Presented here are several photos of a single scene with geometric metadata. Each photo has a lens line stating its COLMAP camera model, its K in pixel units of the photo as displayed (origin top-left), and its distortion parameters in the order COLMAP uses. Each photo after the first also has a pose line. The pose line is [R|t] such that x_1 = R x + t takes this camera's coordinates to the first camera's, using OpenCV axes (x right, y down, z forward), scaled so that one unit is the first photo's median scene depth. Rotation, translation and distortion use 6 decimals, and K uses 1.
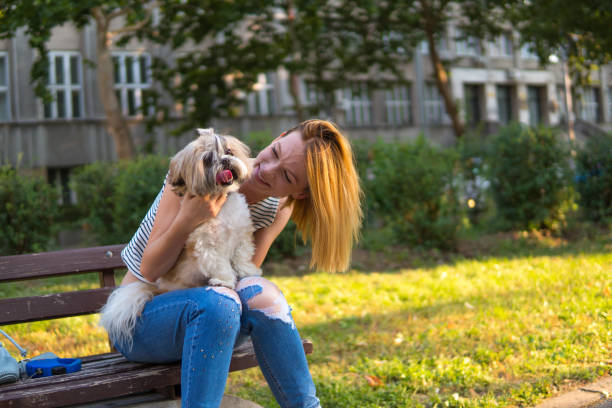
lens RADIAL K [[1042.0, 0, 306.0], [0, 1042.0, 204.0], [0, 0, 1]] dist [-0.024966, -0.804649]
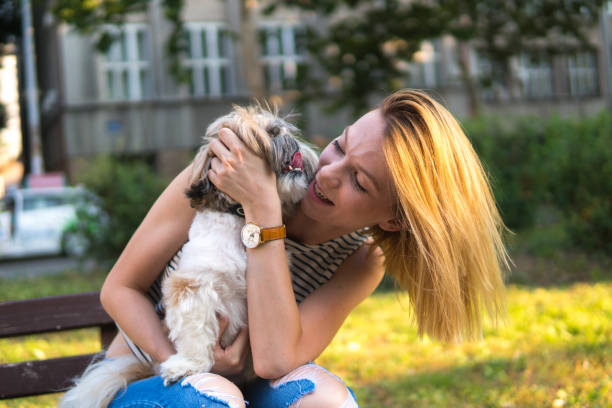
lens RADIAL K [[1042.0, 0, 306.0], [0, 1042.0, 204.0], [0, 0, 1]] dist [-0.024966, -0.804649]
pose [[0.983350, -0.002137, -0.181707, 0.019056], [0.006804, 0.999663, 0.025066, -0.009861], [0.181592, -0.025885, 0.983033, 0.111334]]
